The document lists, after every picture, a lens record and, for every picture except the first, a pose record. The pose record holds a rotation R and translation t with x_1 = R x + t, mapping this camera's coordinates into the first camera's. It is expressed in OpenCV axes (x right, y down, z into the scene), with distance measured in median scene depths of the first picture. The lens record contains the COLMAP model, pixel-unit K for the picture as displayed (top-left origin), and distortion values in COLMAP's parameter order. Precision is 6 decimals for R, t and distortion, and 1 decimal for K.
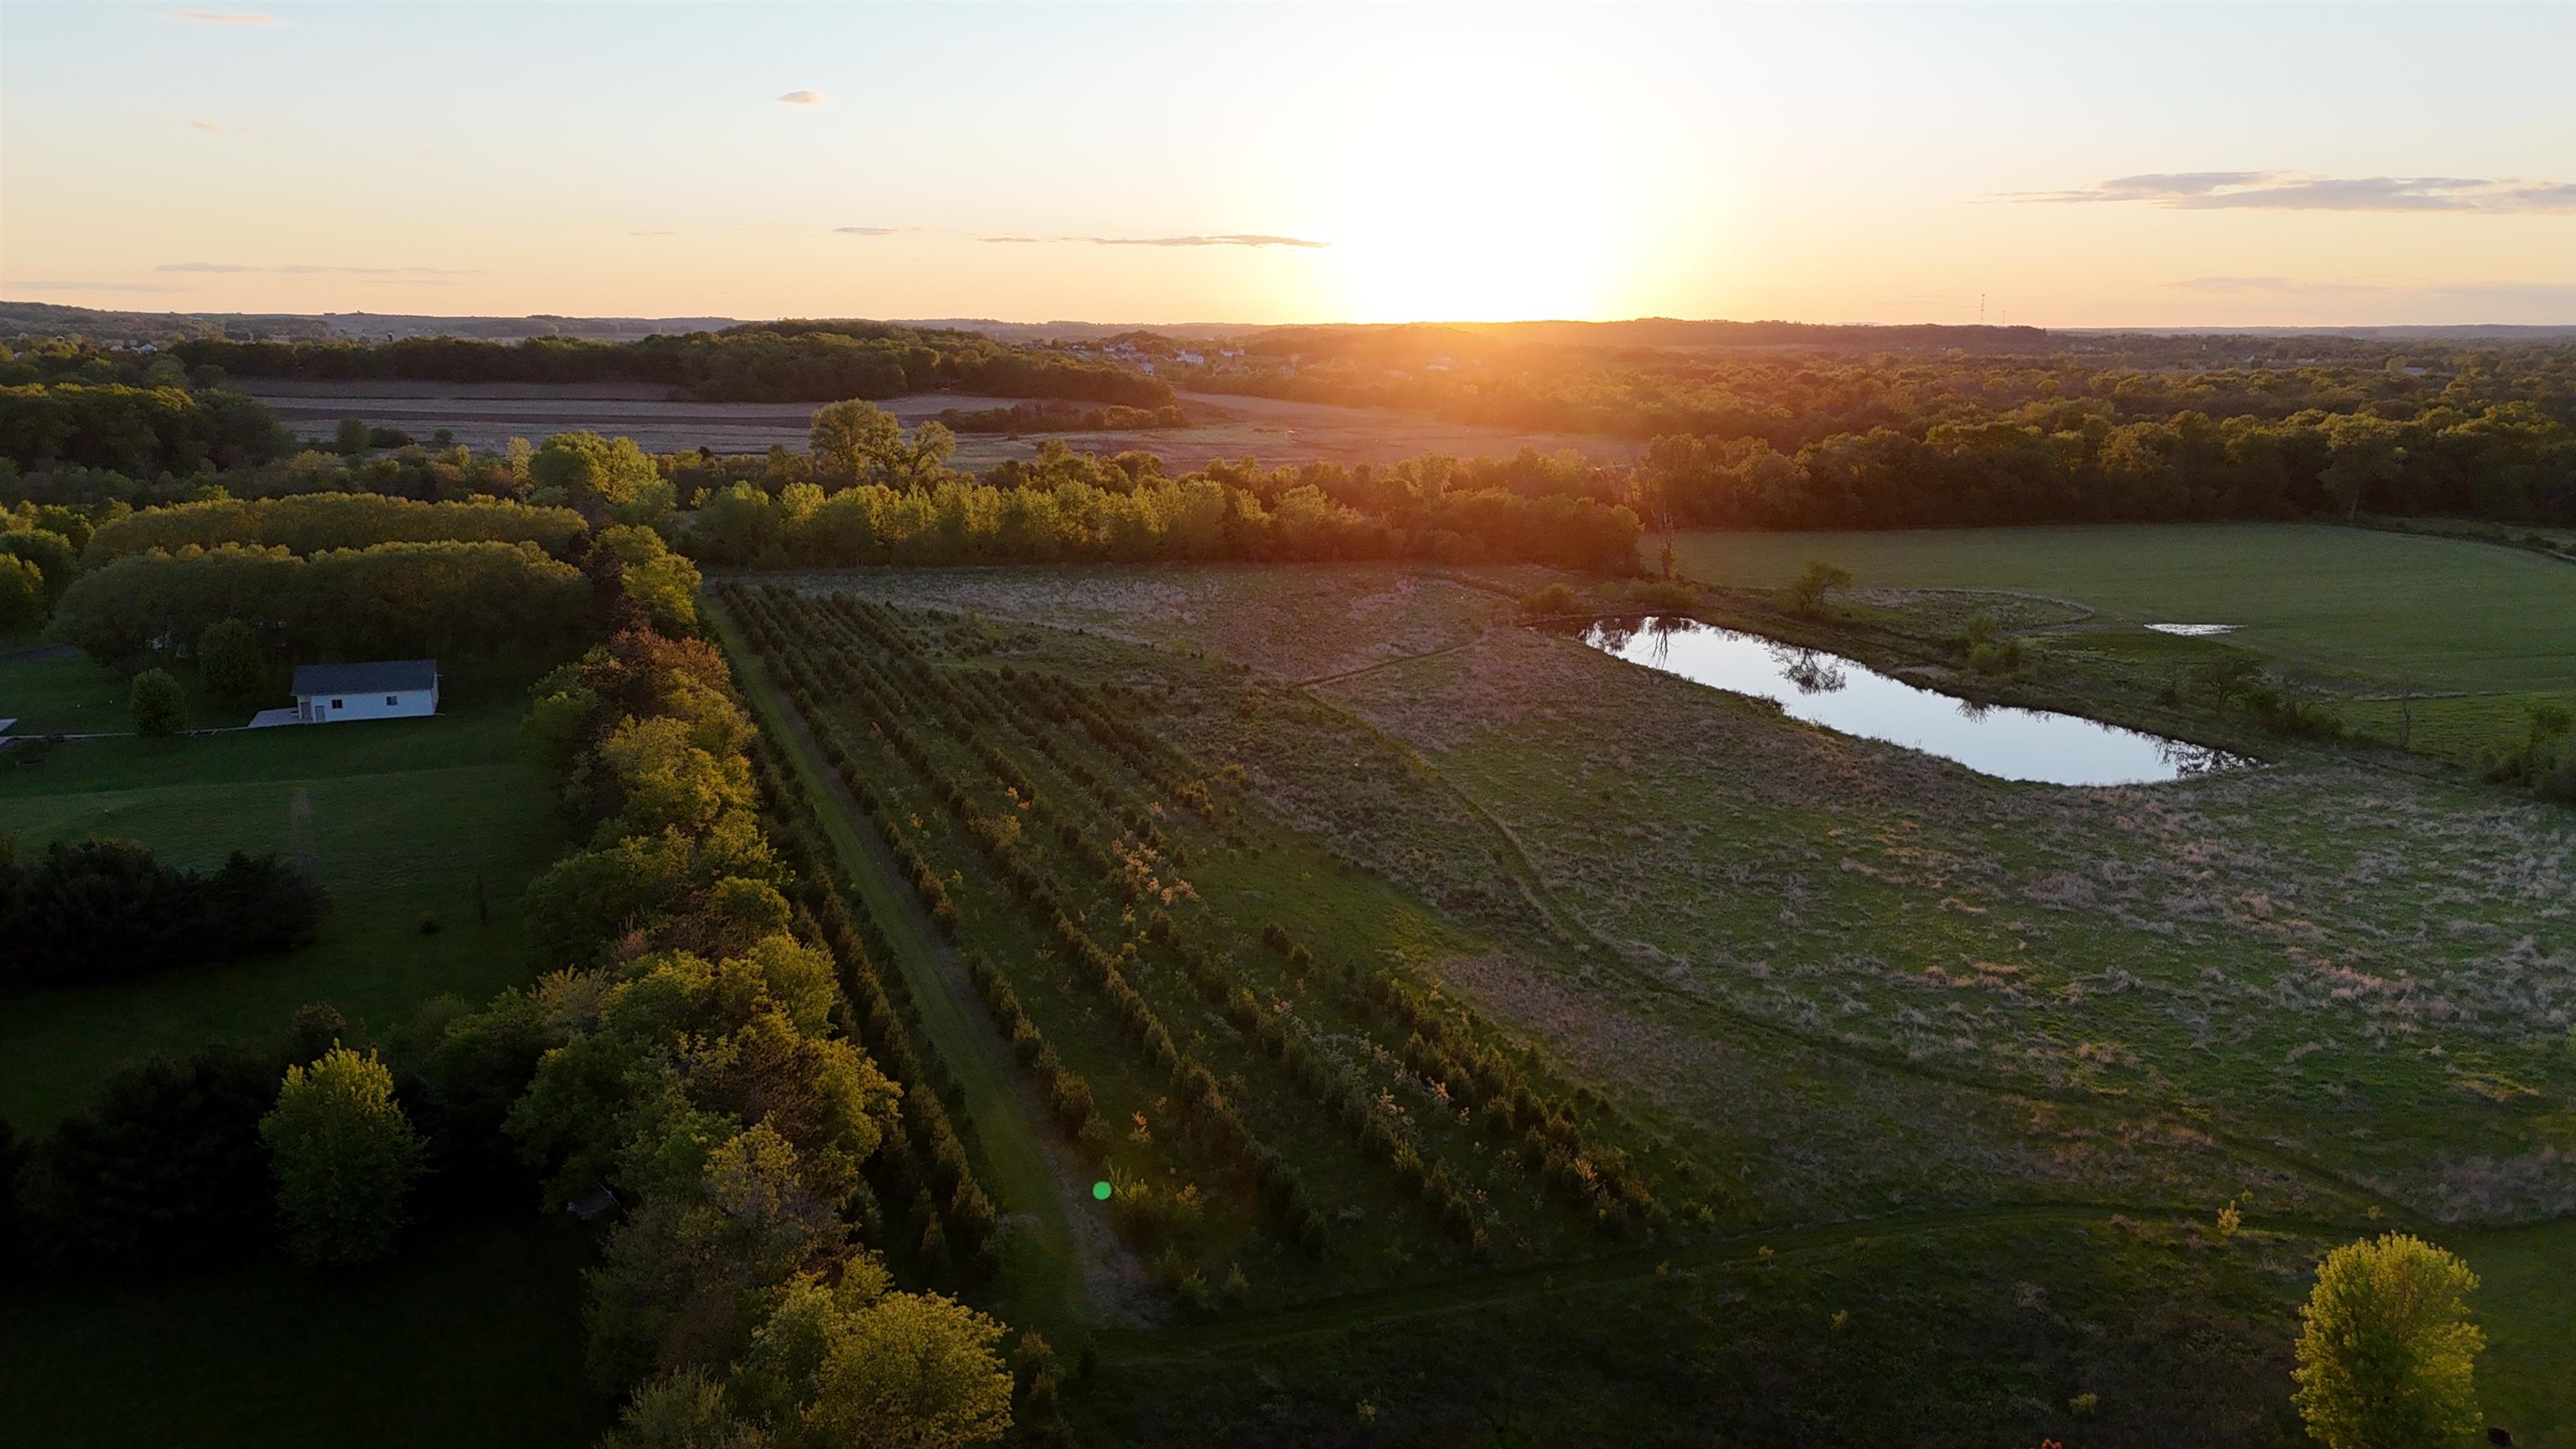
lens RADIAL K [[1876.4, 0, 1296.0], [0, 1876.4, 729.4], [0, 0, 1]] dist [0.076326, -0.069251]
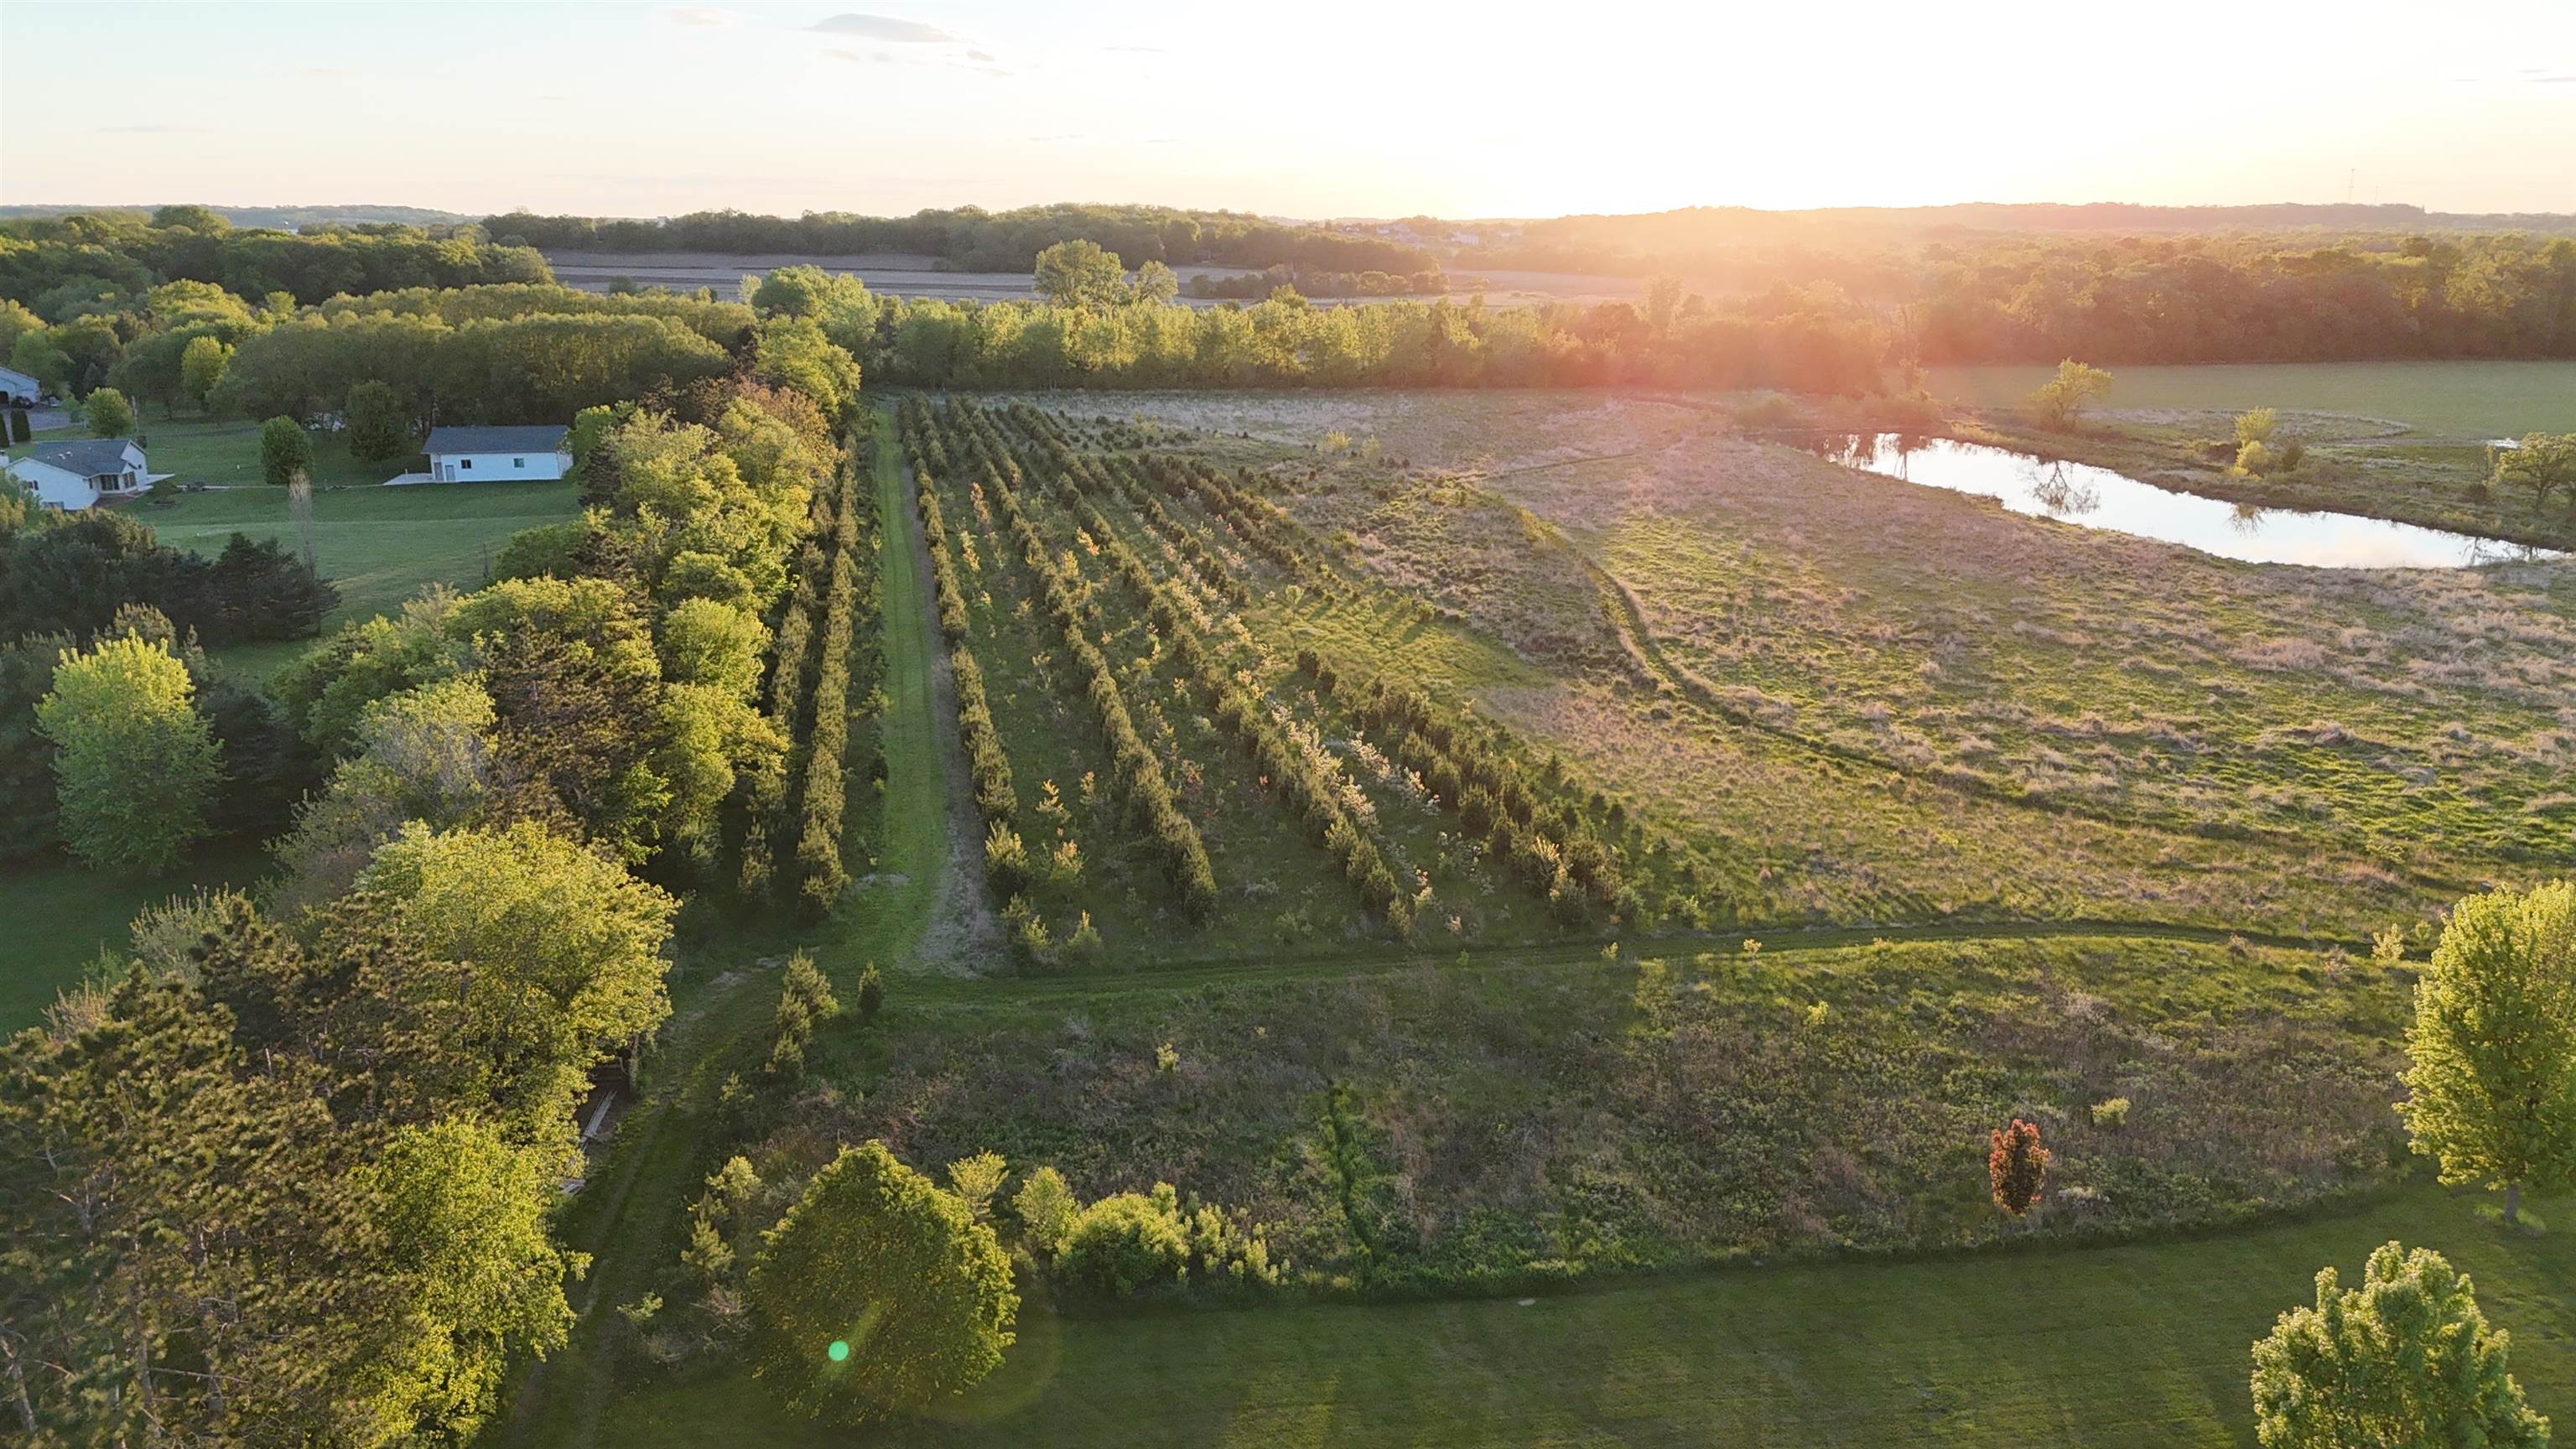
lens RADIAL K [[1876.4, 0, 1291.9], [0, 1876.4, 732.6], [0, 0, 1]] dist [0.076326, -0.069251]
pose [[0.988263, 0.030917, -0.149601, 0.061566], [-0.023234, 0.998333, 0.052835, 0.052713], [0.150985, -0.048739, 0.987334, 0.064828]]
